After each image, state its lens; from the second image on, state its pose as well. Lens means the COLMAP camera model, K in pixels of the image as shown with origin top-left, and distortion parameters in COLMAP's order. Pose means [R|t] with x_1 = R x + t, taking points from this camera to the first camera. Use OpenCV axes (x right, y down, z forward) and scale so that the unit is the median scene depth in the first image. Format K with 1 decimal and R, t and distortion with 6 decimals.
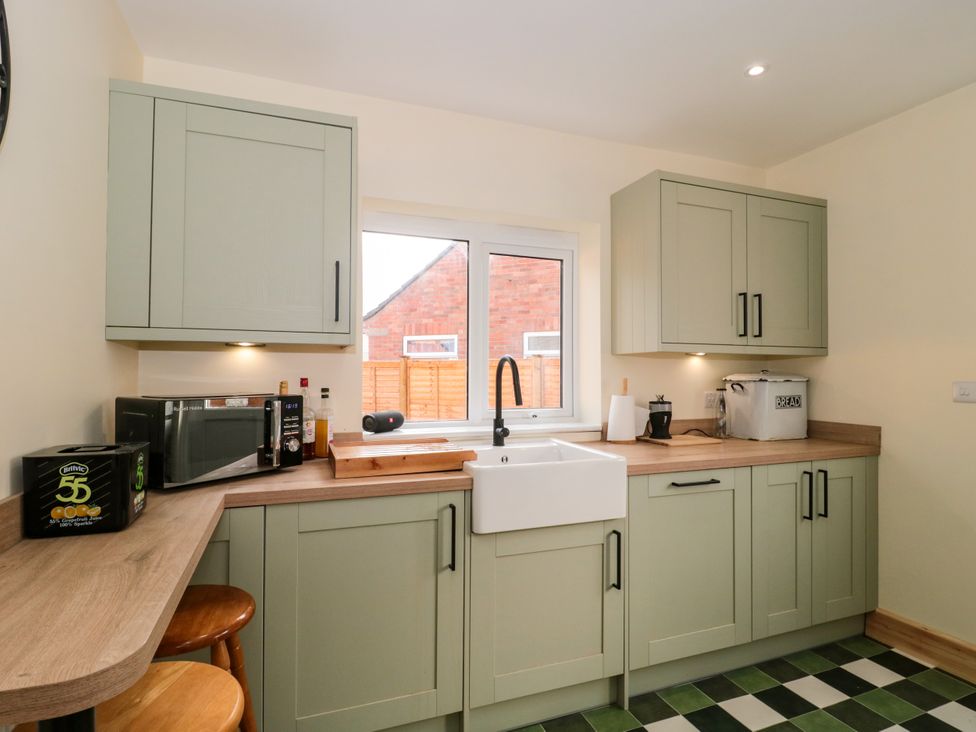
lens RADIAL K [[508.0, 0, 491.9], [0, 508.0, 362.6], [0, 0, 1]] dist [-0.001632, -0.013572]
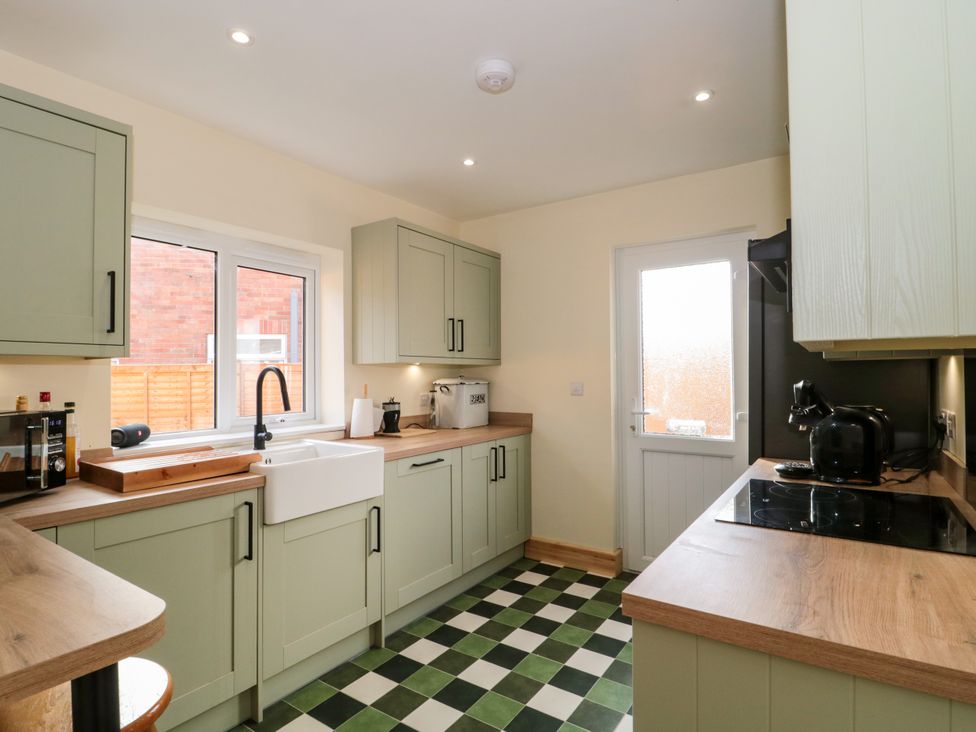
lens RADIAL K [[502.8, 0, 484.5], [0, 502.8, 363.9], [0, 0, 1]] dist [-0.003730, -0.014528]
pose [[0.822640, 0.002329, 0.568558, -0.183128], [-0.000338, 0.999993, -0.003606, -0.013050], [-0.568563, 0.002774, 0.822635, -0.134060]]
